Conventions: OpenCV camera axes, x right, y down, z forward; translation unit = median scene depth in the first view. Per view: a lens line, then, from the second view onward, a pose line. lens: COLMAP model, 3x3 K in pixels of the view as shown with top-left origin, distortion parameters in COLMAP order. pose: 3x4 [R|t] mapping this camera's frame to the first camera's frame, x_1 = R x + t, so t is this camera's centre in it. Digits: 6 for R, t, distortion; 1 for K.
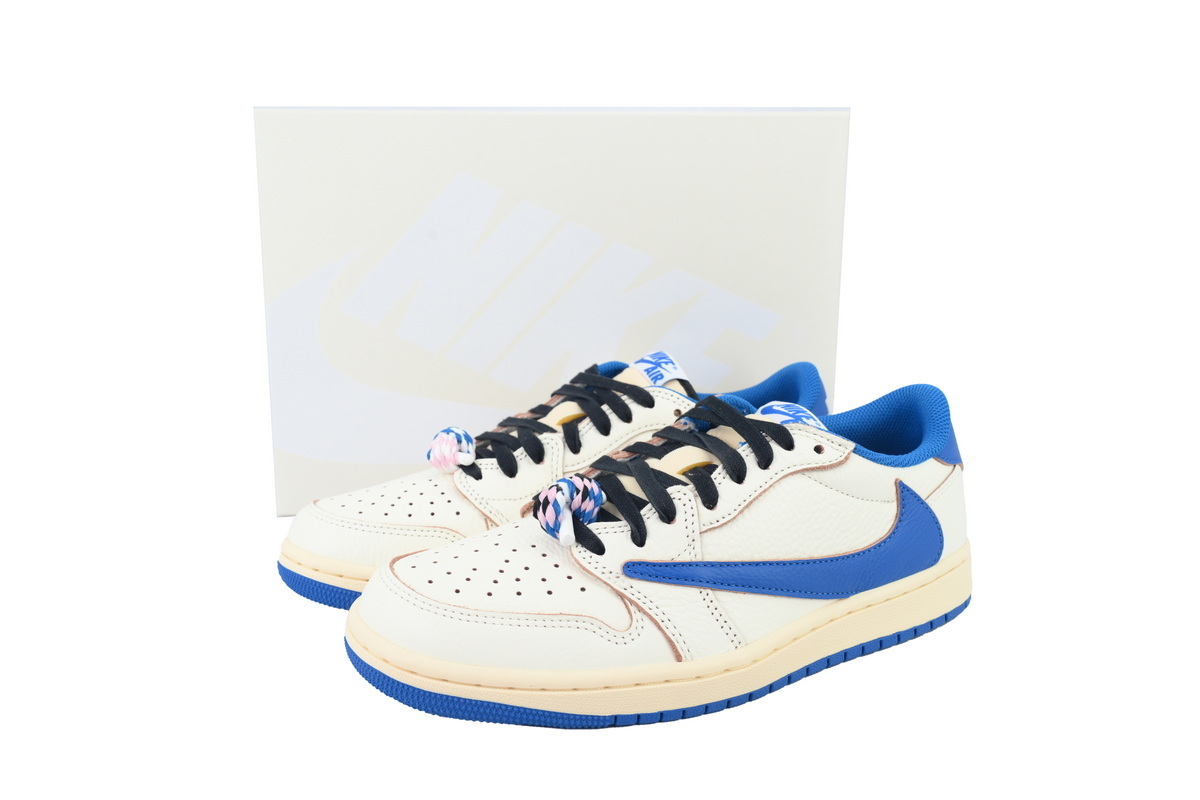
lens RADIAL K [[963.4, 0, 600.0], [0, 963.4, 400.0], [0, 0, 1]] dist [0.001508, -0.000074]
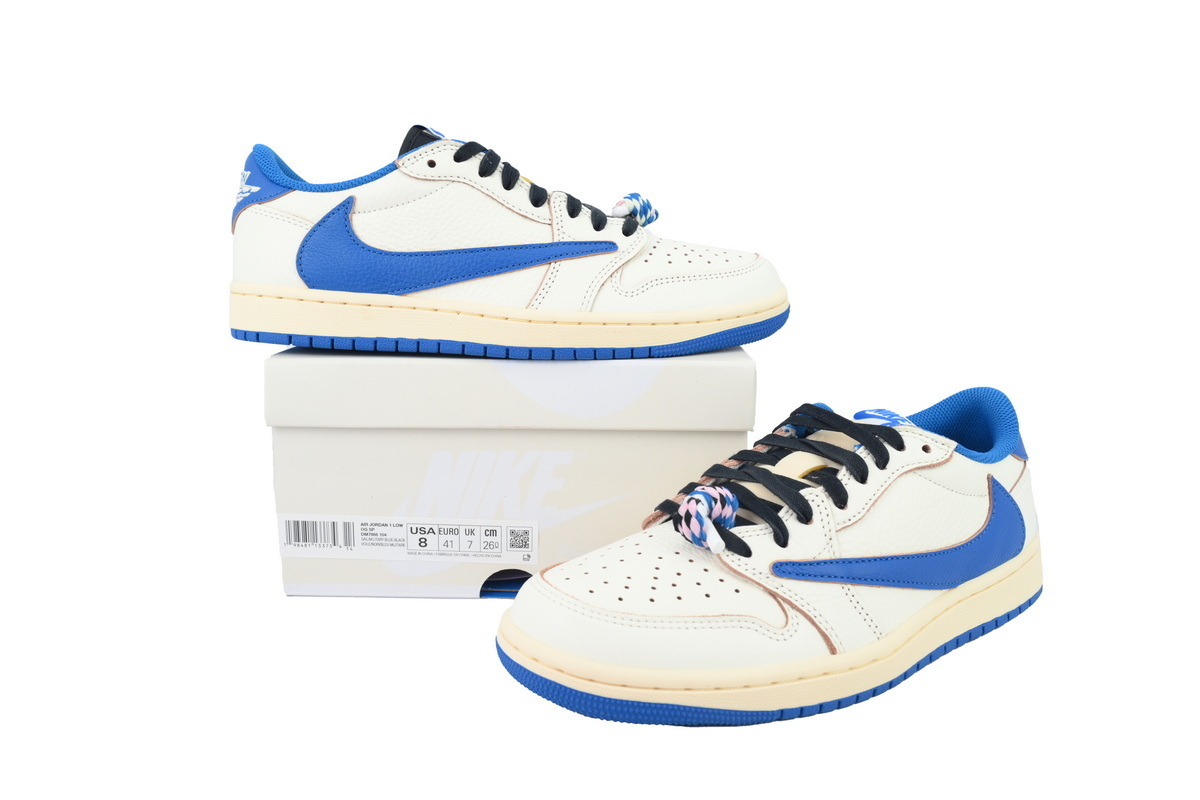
lens RADIAL K [[963.4, 0, 600.0], [0, 963.4, 400.0], [0, 0, 1]] dist [0.001508, -0.000074]
pose [[0.993556, -0.034903, 0.107832, -0.260591], [0.037609, 0.999024, -0.023167, 0.008989], [-0.106918, 0.027073, 0.993899, -0.022432]]
